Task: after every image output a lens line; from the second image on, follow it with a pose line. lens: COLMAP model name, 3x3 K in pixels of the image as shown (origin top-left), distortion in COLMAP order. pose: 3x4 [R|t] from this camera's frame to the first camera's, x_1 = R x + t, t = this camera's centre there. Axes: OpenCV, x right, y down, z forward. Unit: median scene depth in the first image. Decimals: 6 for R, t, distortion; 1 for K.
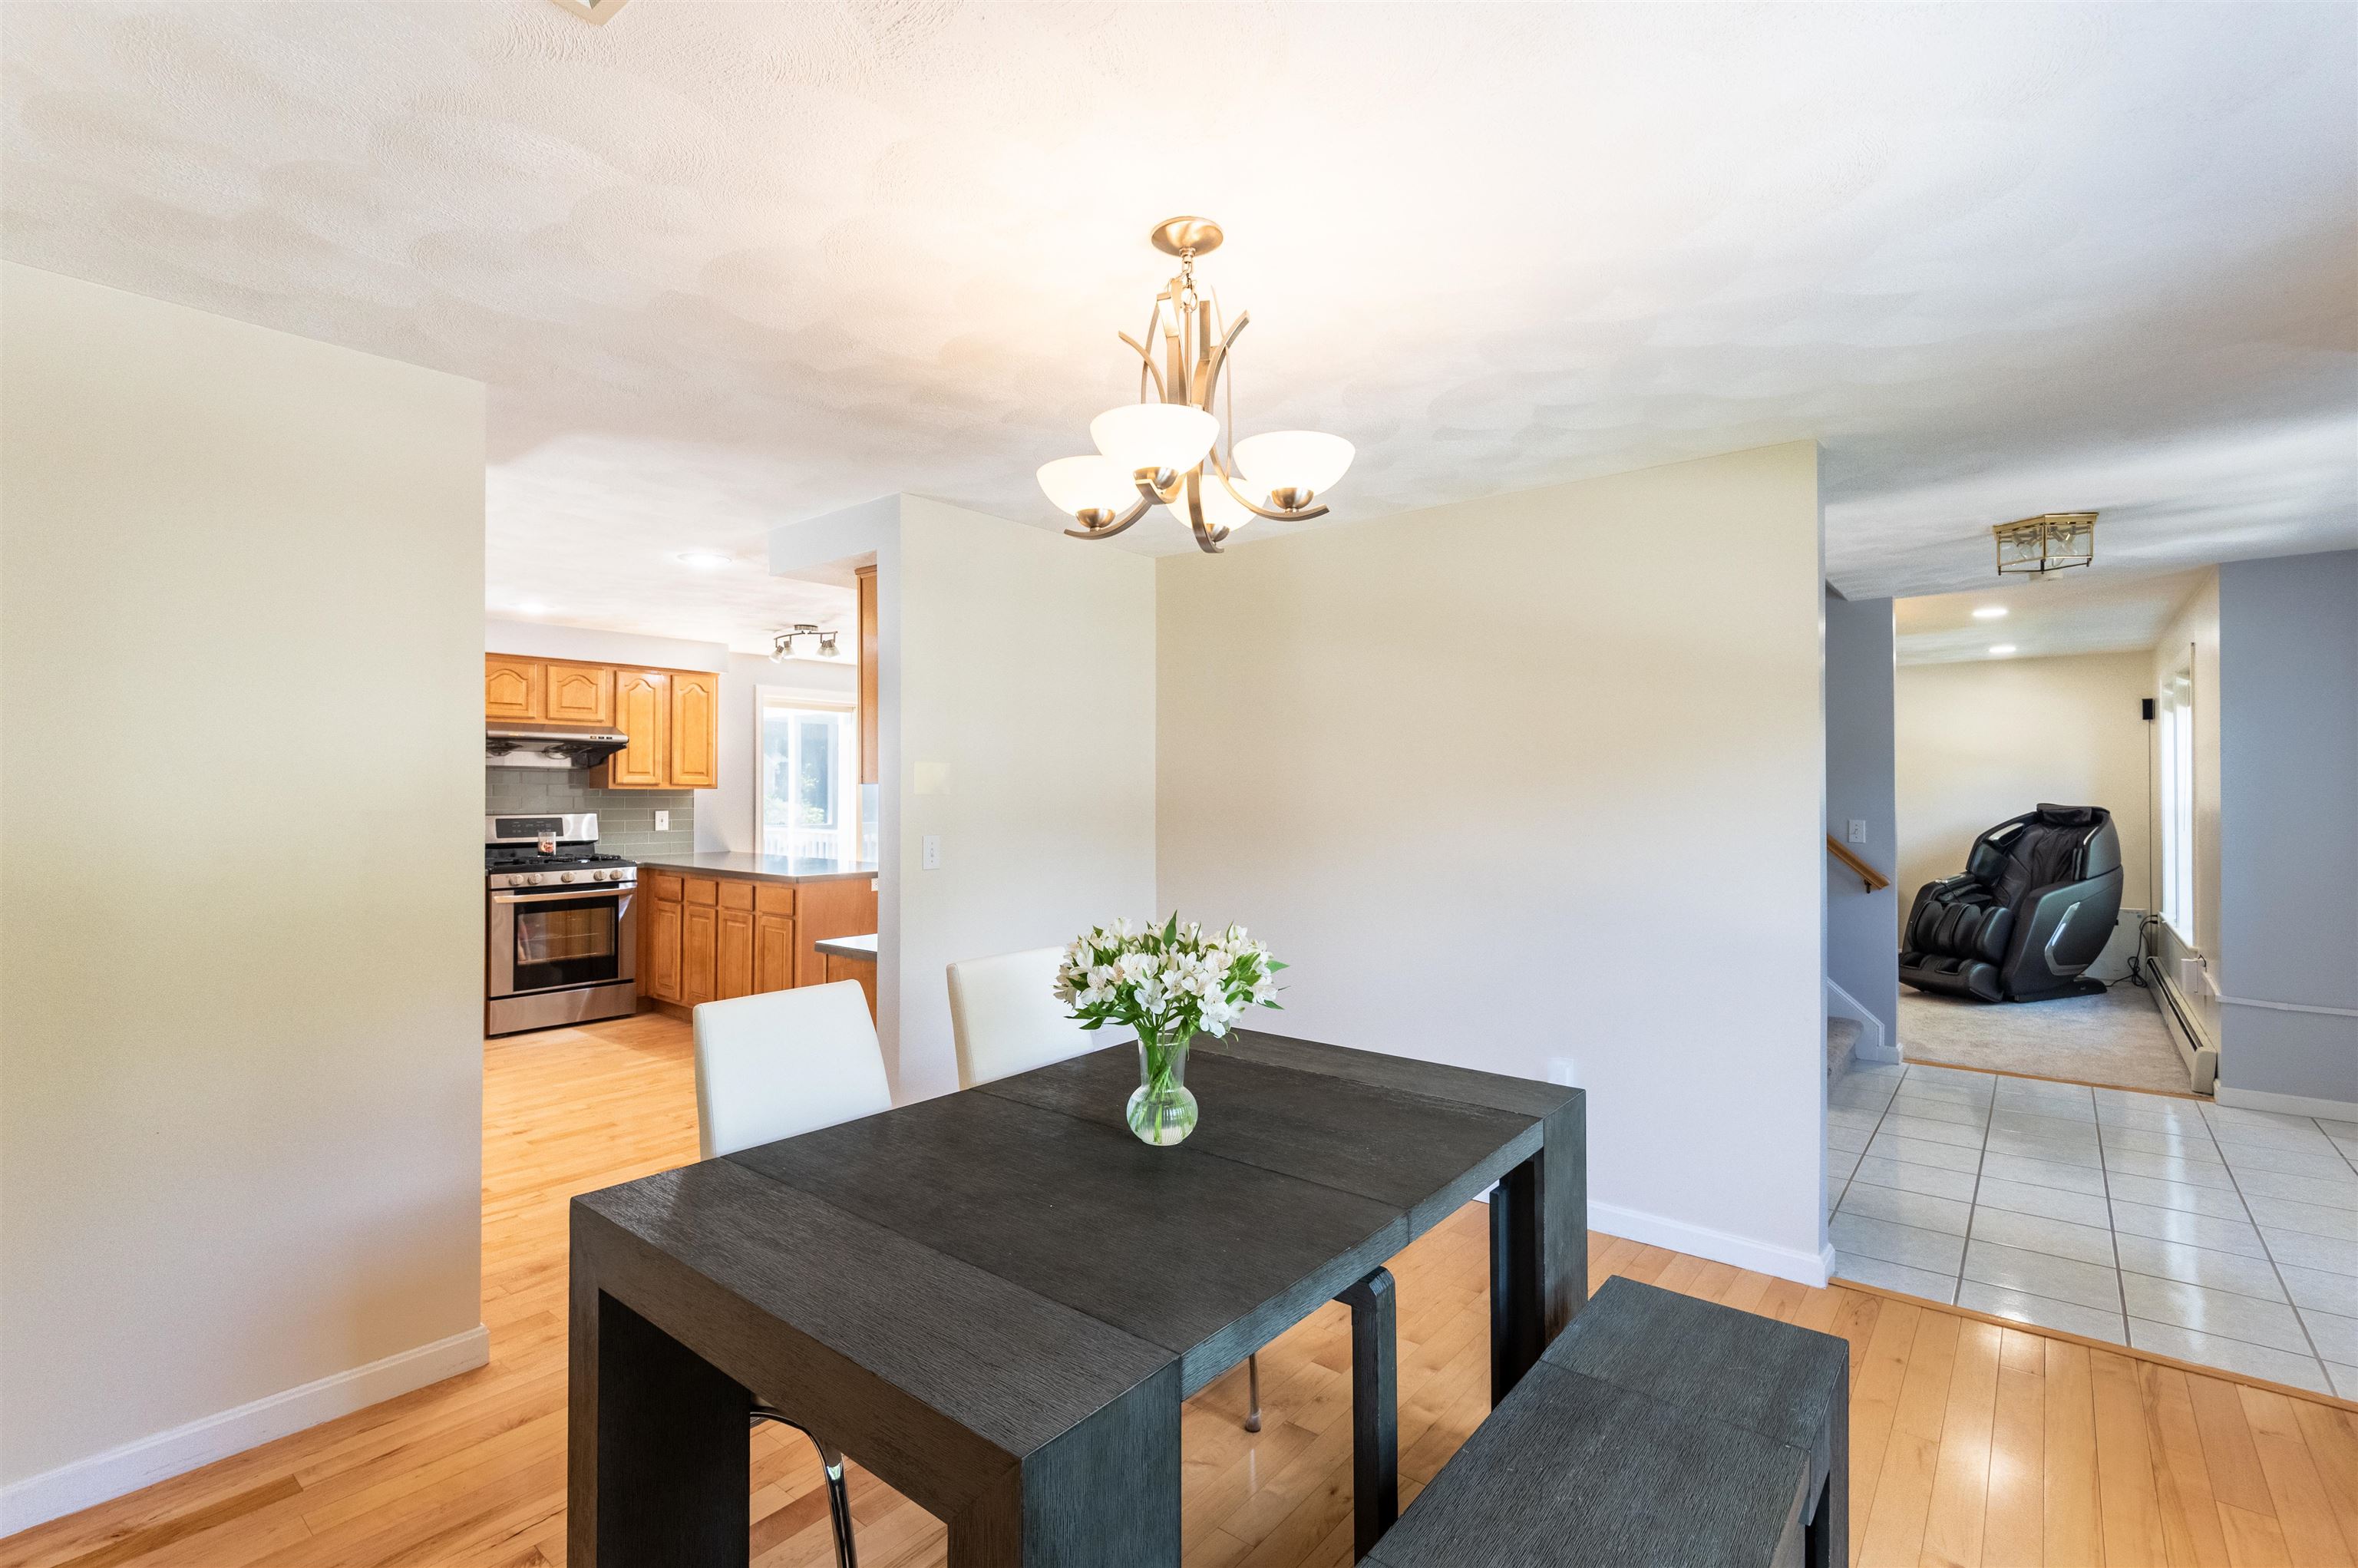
lens RADIAL K [[1066.3, 0, 1166.0], [0, 1066.3, 779.8], [0, 0, 1]] dist [0.021440, -0.012921]
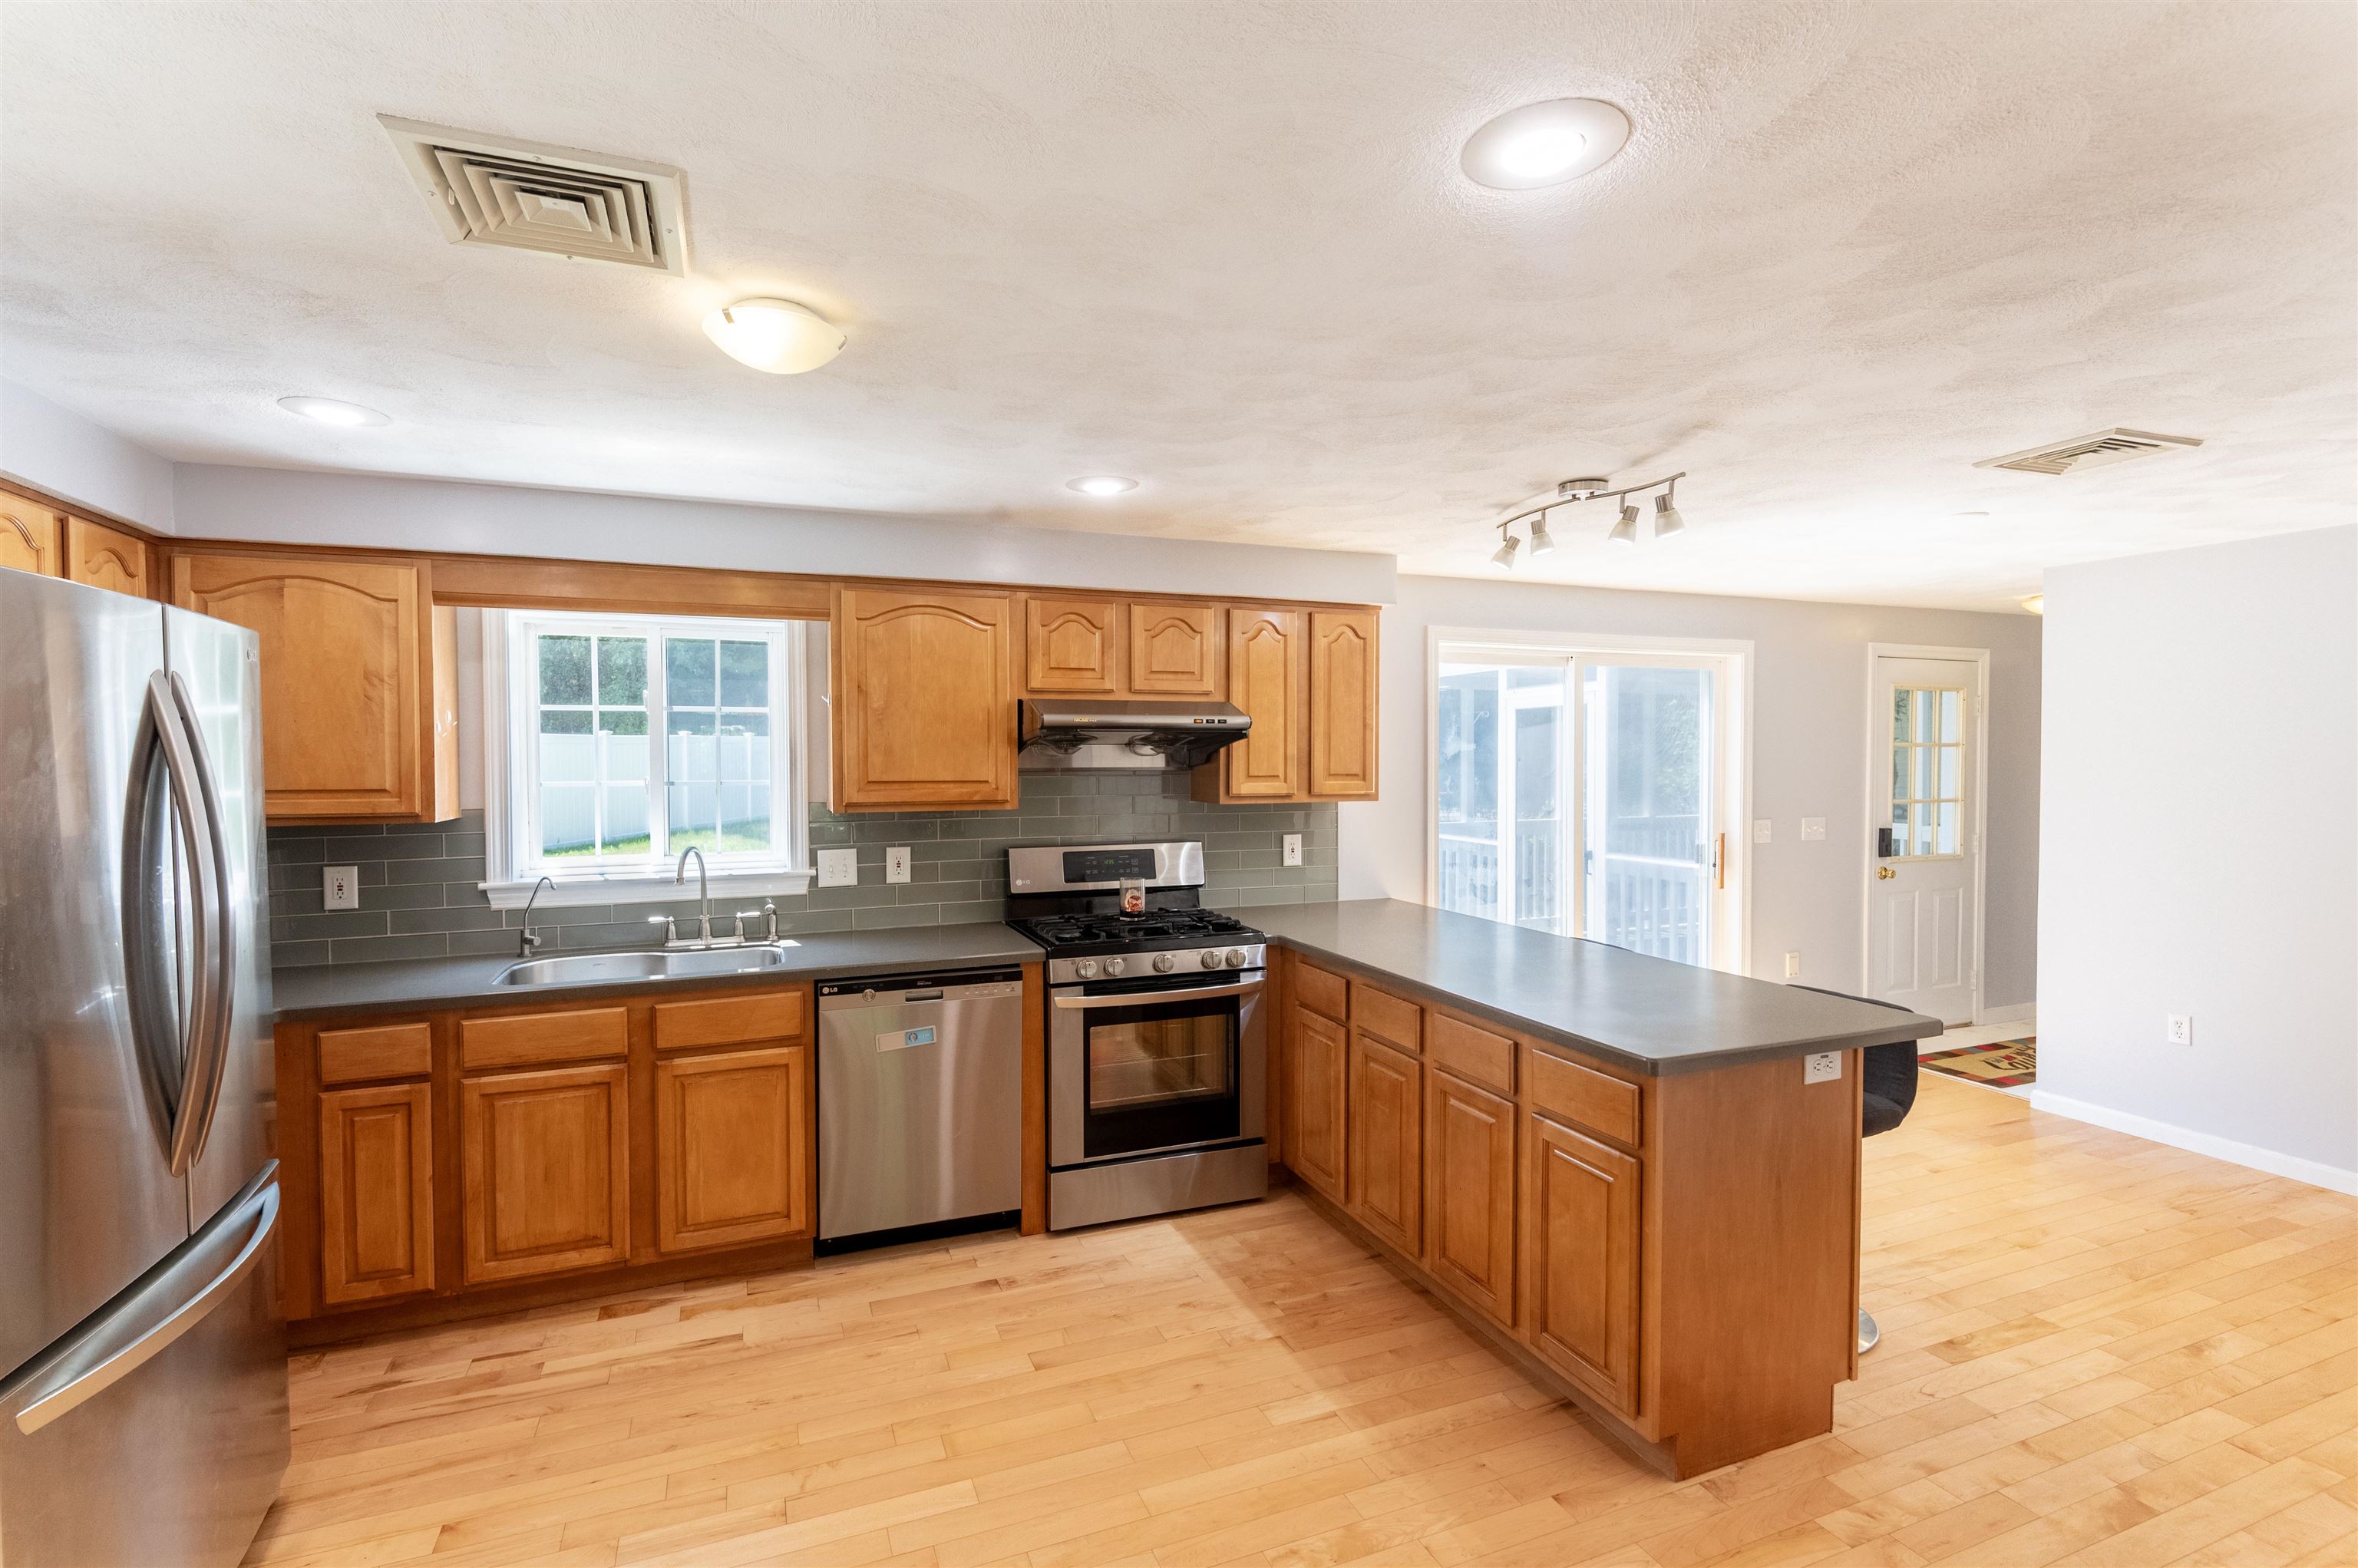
lens RADIAL K [[1066.3, 0, 1166.0], [0, 1066.3, 779.8], [0, 0, 1]] dist [0.021440, -0.012921]
pose [[0.876114, 0.006760, -0.482057, -0.263124], [0.008495, 0.999530, 0.029455, -0.024366], [0.482029, -0.029901, 0.875645, 0.470387]]
